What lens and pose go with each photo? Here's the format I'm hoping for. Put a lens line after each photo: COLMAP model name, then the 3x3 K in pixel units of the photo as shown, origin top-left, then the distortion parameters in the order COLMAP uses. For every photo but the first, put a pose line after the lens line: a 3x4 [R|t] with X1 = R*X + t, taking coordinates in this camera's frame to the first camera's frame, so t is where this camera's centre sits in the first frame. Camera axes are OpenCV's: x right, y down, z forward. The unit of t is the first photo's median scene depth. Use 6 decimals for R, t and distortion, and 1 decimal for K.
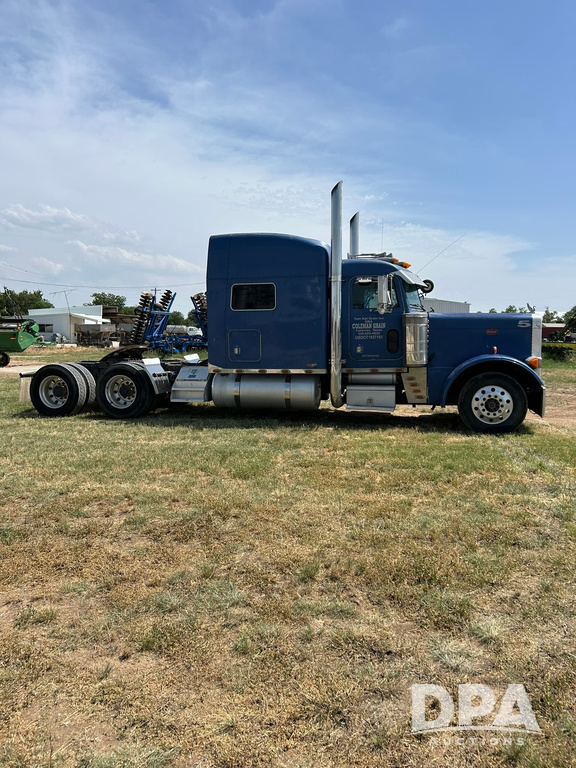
lens RADIAL K [[584.5, 0, 288.0], [0, 584.5, 384.0], [0, 0, 1]] dist [0.005896, -0.006411]
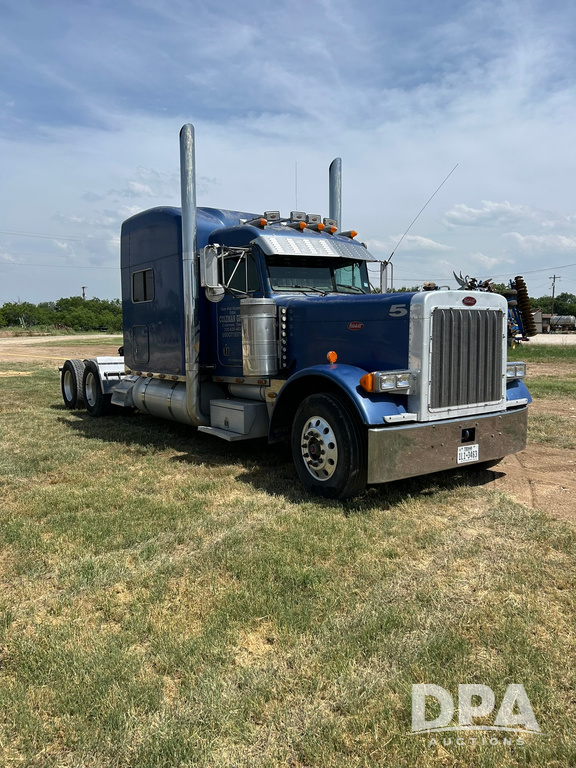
lens RADIAL K [[584.5, 0, 288.0], [0, 584.5, 384.0], [0, 0, 1]] dist [0.005896, -0.006411]
pose [[0.756625, 0.050520, -0.651894, 0.690974], [-0.043191, 0.998695, 0.027266, -0.043425], [0.652421, 0.007526, 0.757820, 0.516468]]
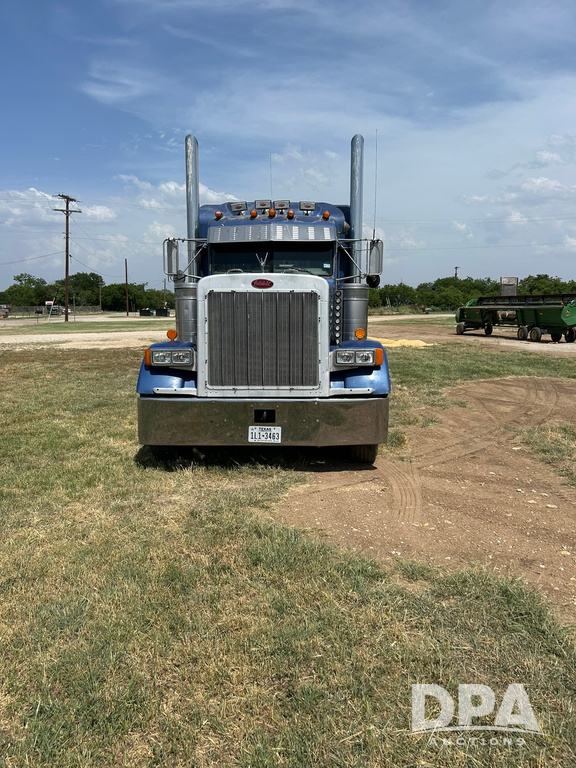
lens RADIAL K [[569.8, 0, 288.0], [0, 569.8, 384.0], [0, 0, 1]] dist [0.008816, 0.000695]
pose [[0.254417, 0.120844, -0.959515, 1.043872], [-0.082045, 0.991282, 0.103091, -0.082449], [0.963608, 0.052496, 0.262114, 0.999697]]
